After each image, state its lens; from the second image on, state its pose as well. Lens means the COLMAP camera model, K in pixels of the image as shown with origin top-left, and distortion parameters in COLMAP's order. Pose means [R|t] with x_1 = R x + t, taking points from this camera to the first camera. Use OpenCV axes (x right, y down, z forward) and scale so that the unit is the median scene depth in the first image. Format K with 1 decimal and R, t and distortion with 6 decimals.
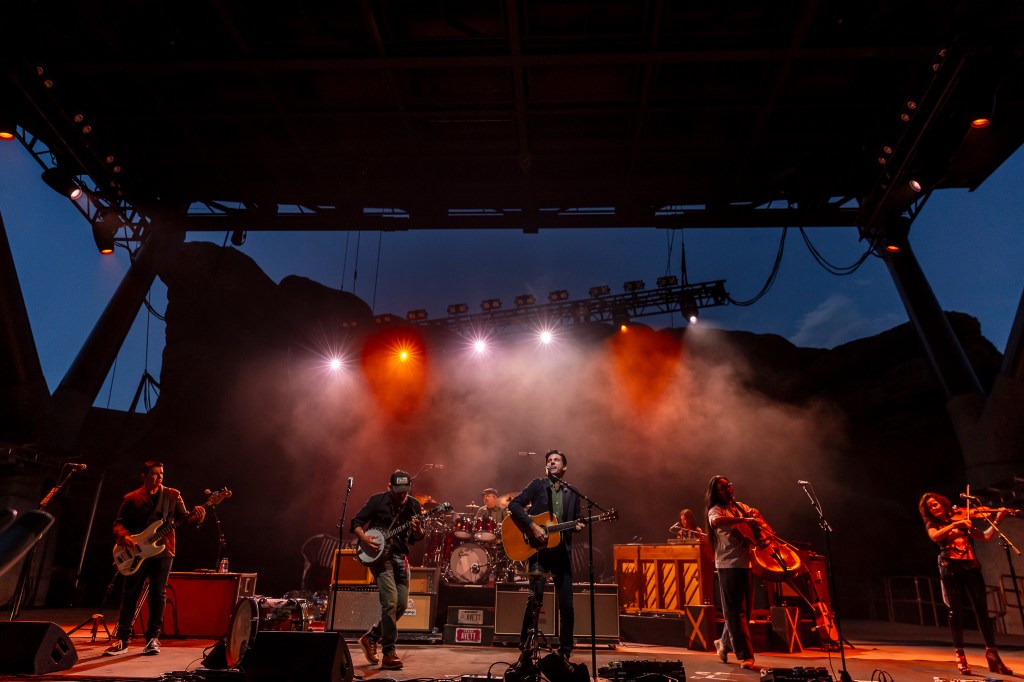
lens RADIAL K [[670.2, 0, 521.6], [0, 670.2, 342.9], [0, 0, 1]] dist [0.006591, 0.003629]
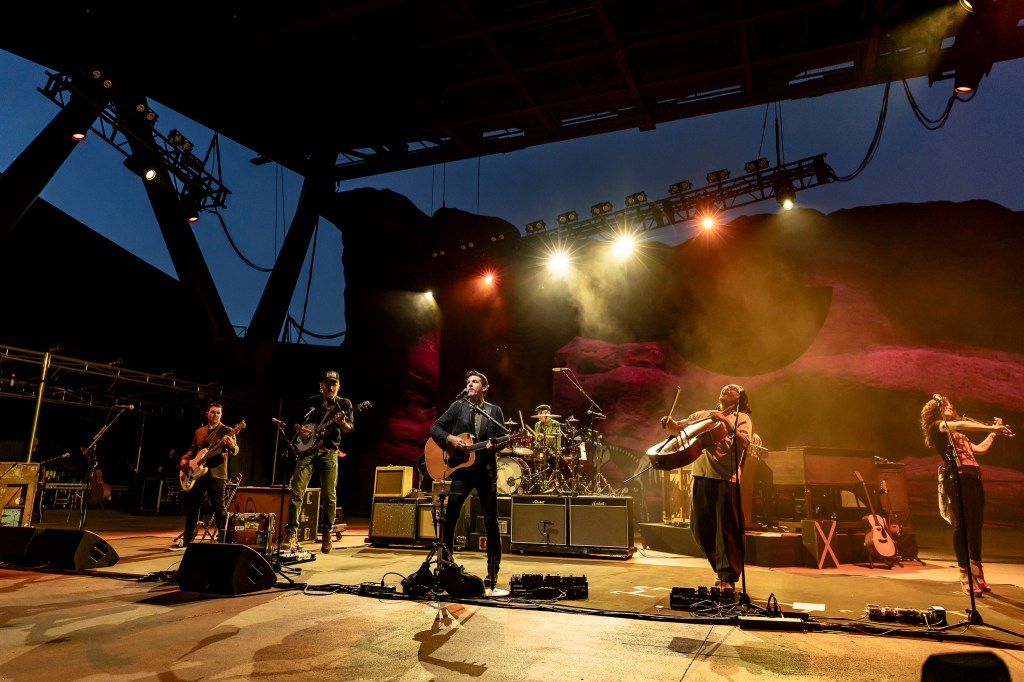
lens RADIAL K [[668.0, 0, 512.0], [0, 668.0, 341.0], [0, 0, 1]] dist [0.006360, 0.000151]
pose [[0.948419, -0.074364, -0.308175, 0.262774], [0.113413, 0.987353, 0.110779, 0.005693], [0.296040, -0.140016, 0.944858, 0.048815]]
